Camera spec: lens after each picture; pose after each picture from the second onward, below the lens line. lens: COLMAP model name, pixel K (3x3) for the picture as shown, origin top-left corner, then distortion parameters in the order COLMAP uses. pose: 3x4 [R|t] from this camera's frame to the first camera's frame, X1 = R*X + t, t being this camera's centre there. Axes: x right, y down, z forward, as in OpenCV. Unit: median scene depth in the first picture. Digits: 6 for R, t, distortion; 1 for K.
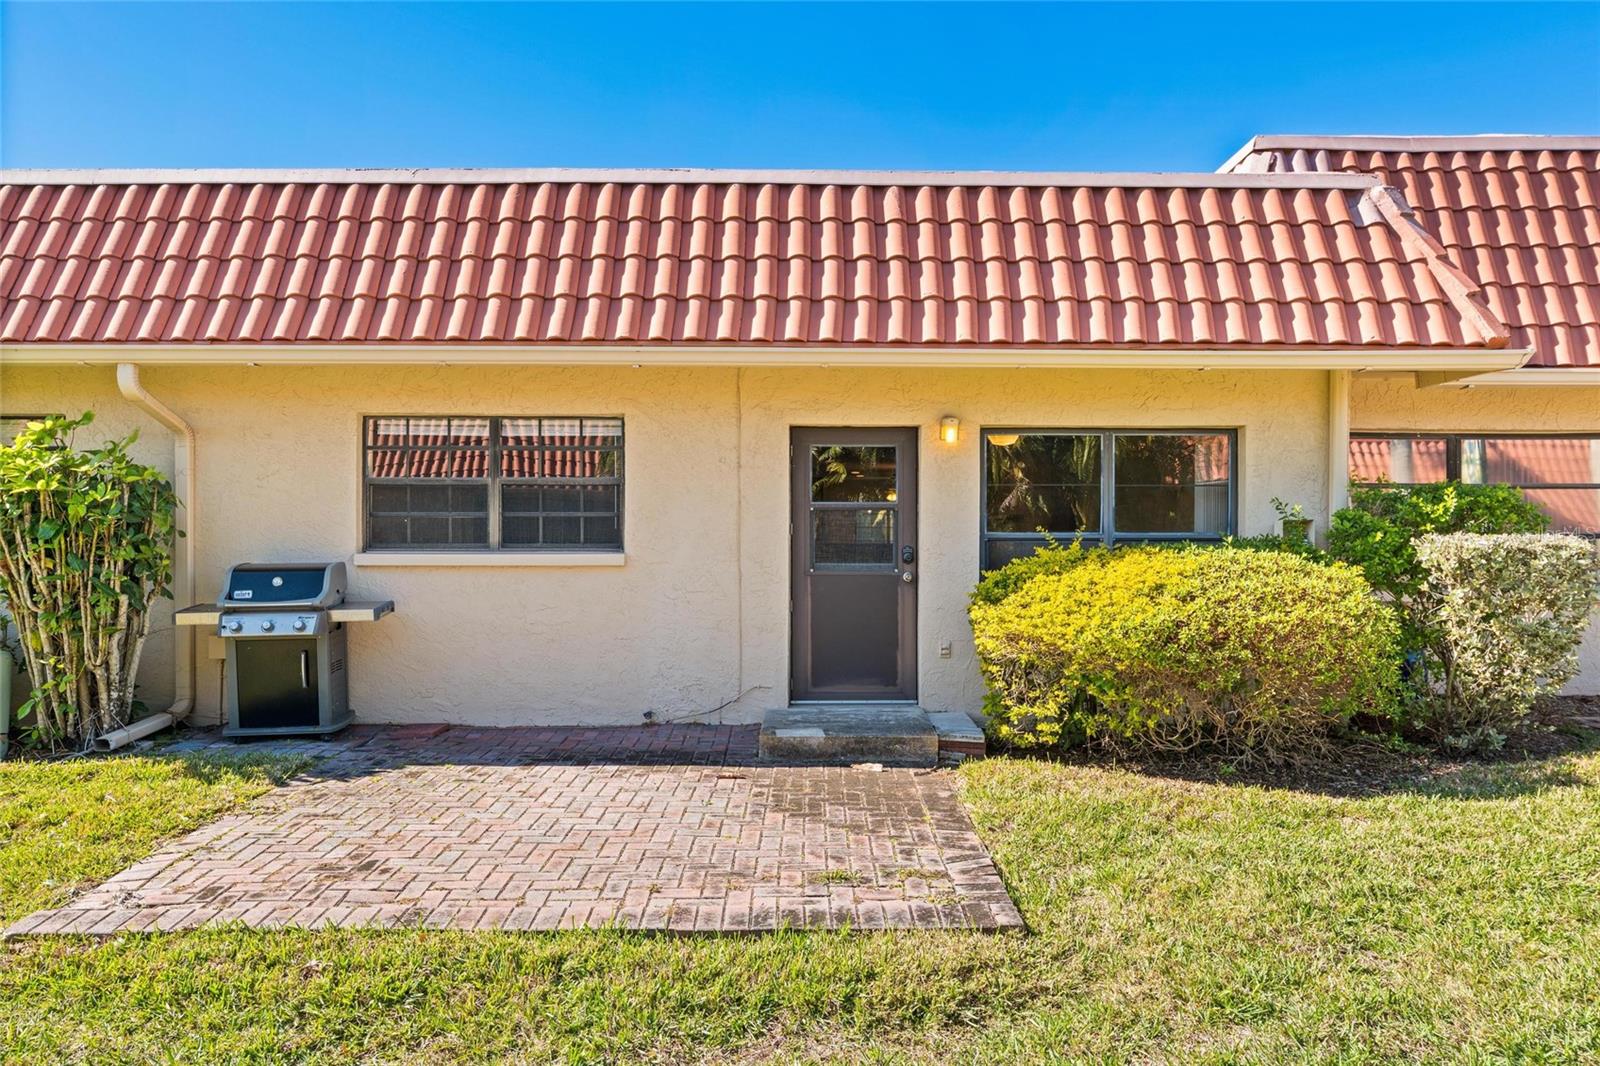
lens RADIAL K [[1113.4, 0, 800.0], [0, 1113.4, 533.0], [0, 0, 1]] dist [-0.010105, -0.005177]
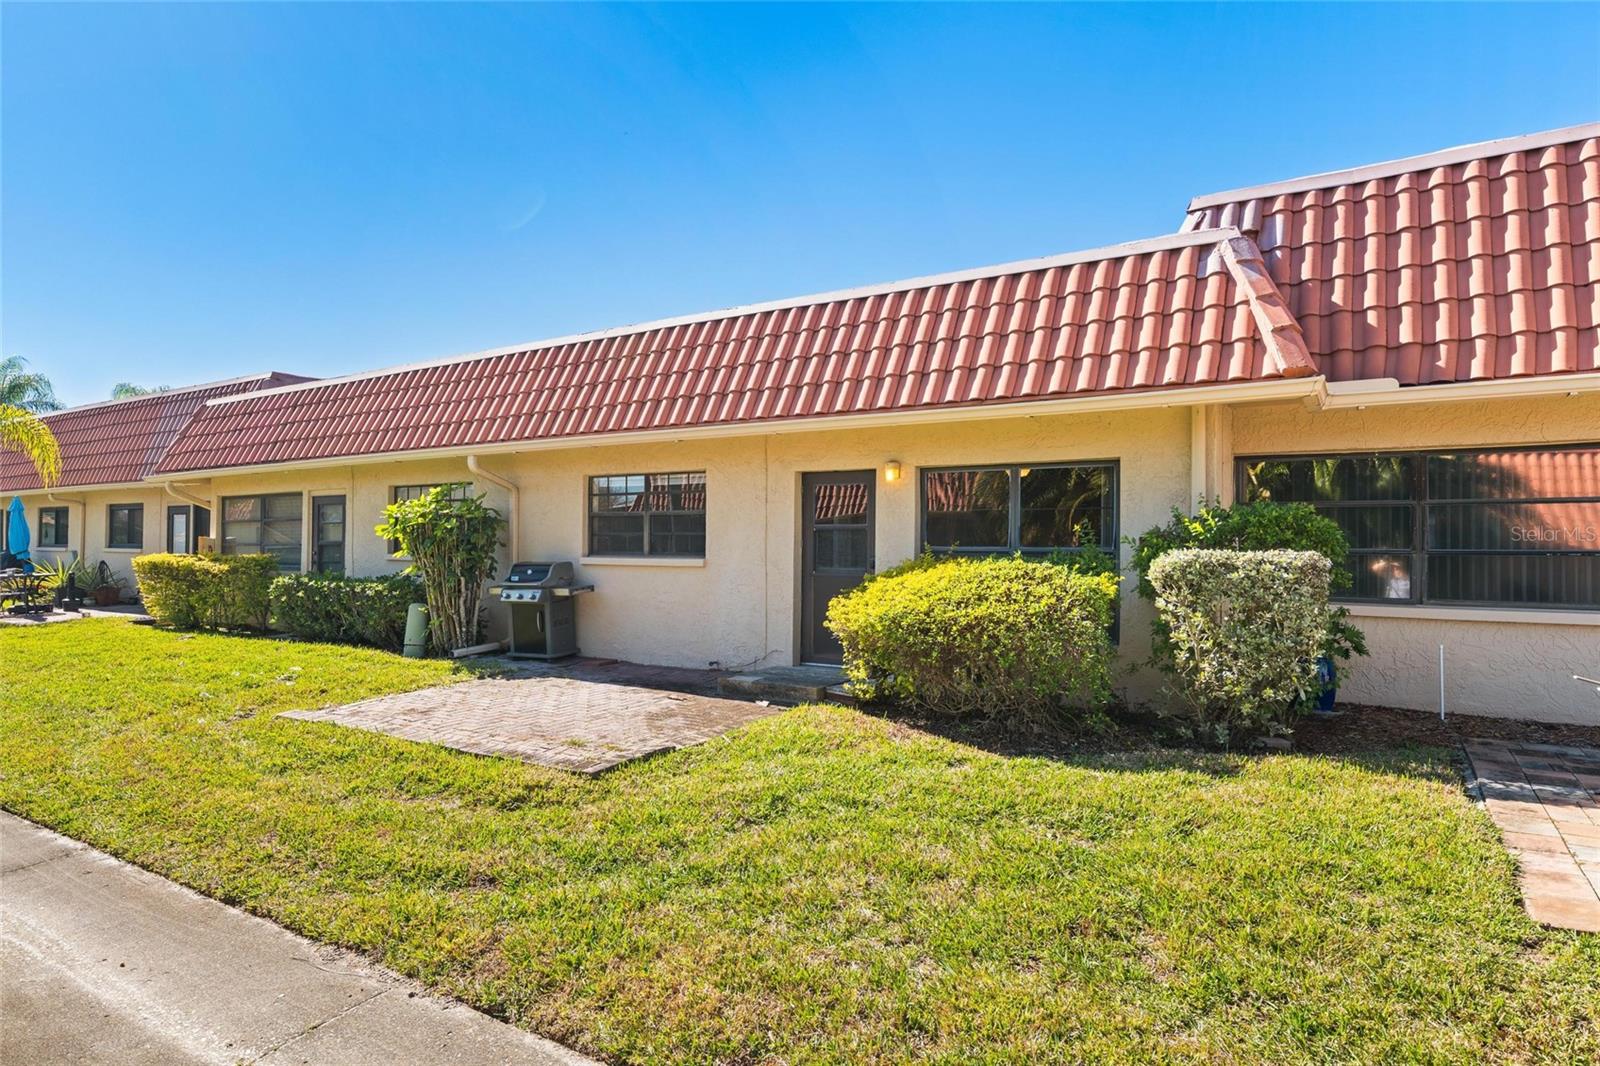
lens RADIAL K [[919.5, 0, 811.5], [0, 919.5, 569.3], [0, 0, 1]] dist [-0.032672, 0.002474]
pose [[0.839253, 0.019502, -0.543391, 0.661949], [-0.008743, 0.999711, 0.022375, 0.002585], [0.543670, -0.014027, 0.839182, 0.004888]]
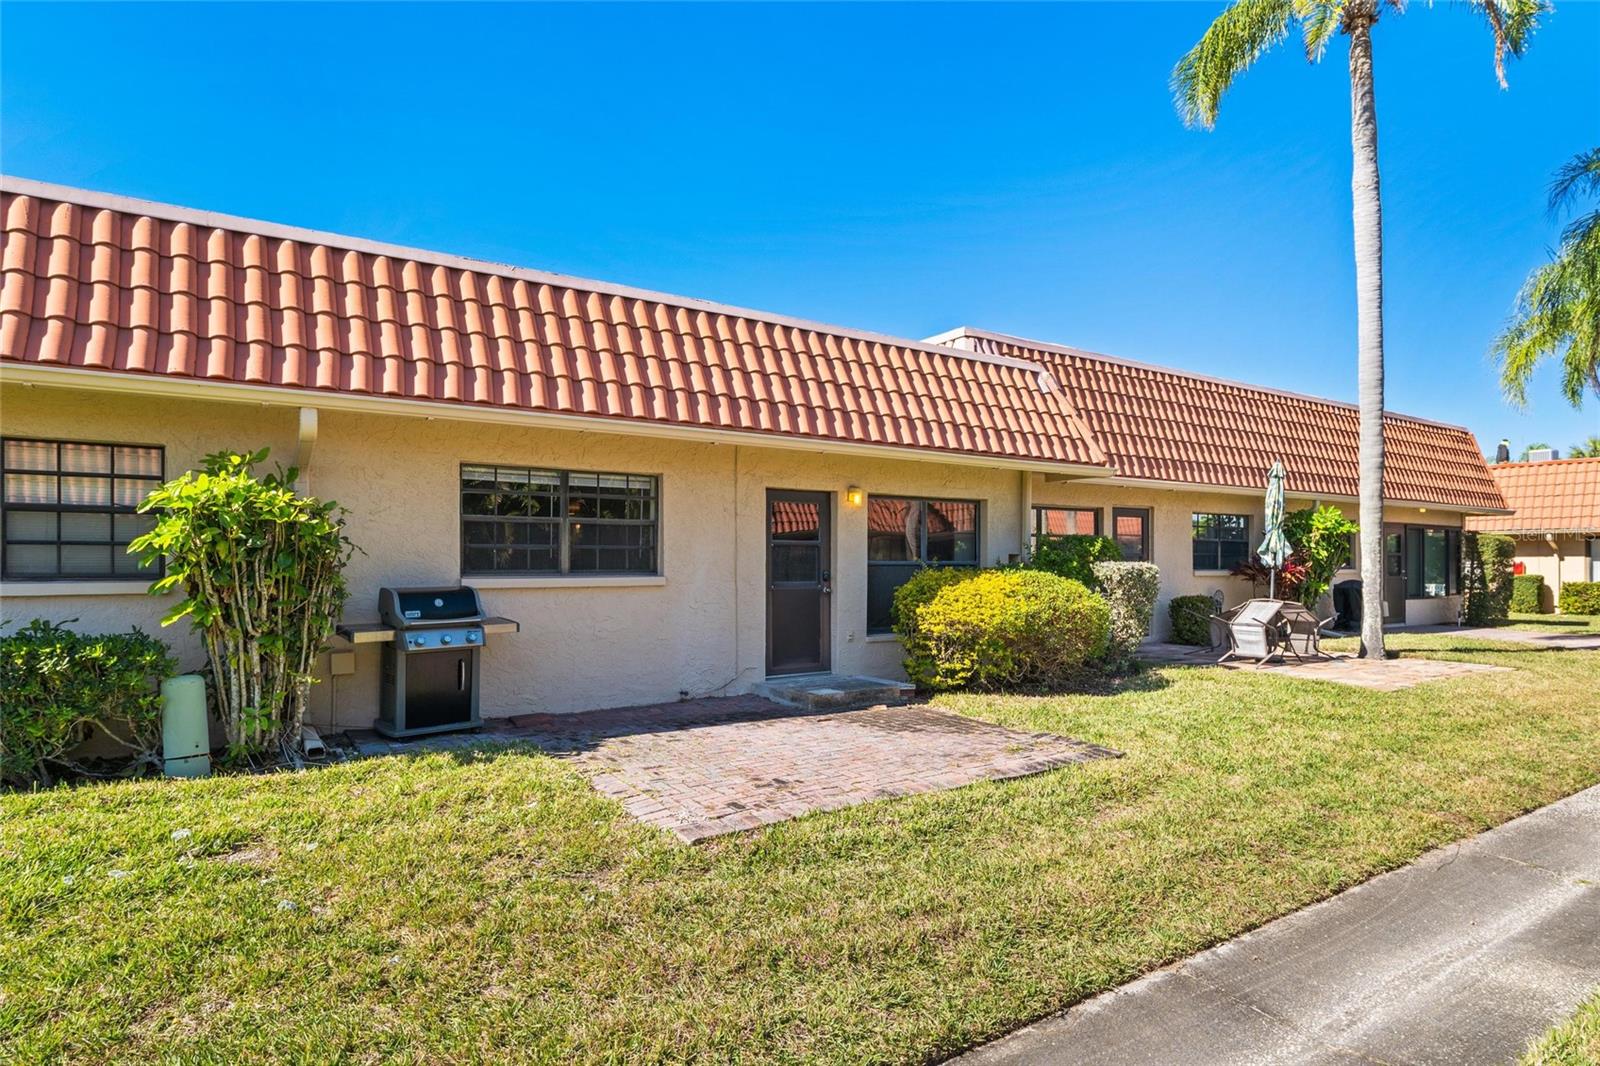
lens RADIAL K [[919.5, 0, 811.5], [0, 919.5, 569.3], [0, 0, 1]] dist [-0.032672, 0.002474]
pose [[0.823691, -0.004963, 0.567018, -0.643871], [0.002291, 0.999983, 0.005424, 0.003889], [-0.567035, -0.003169, 0.823688, -0.027026]]
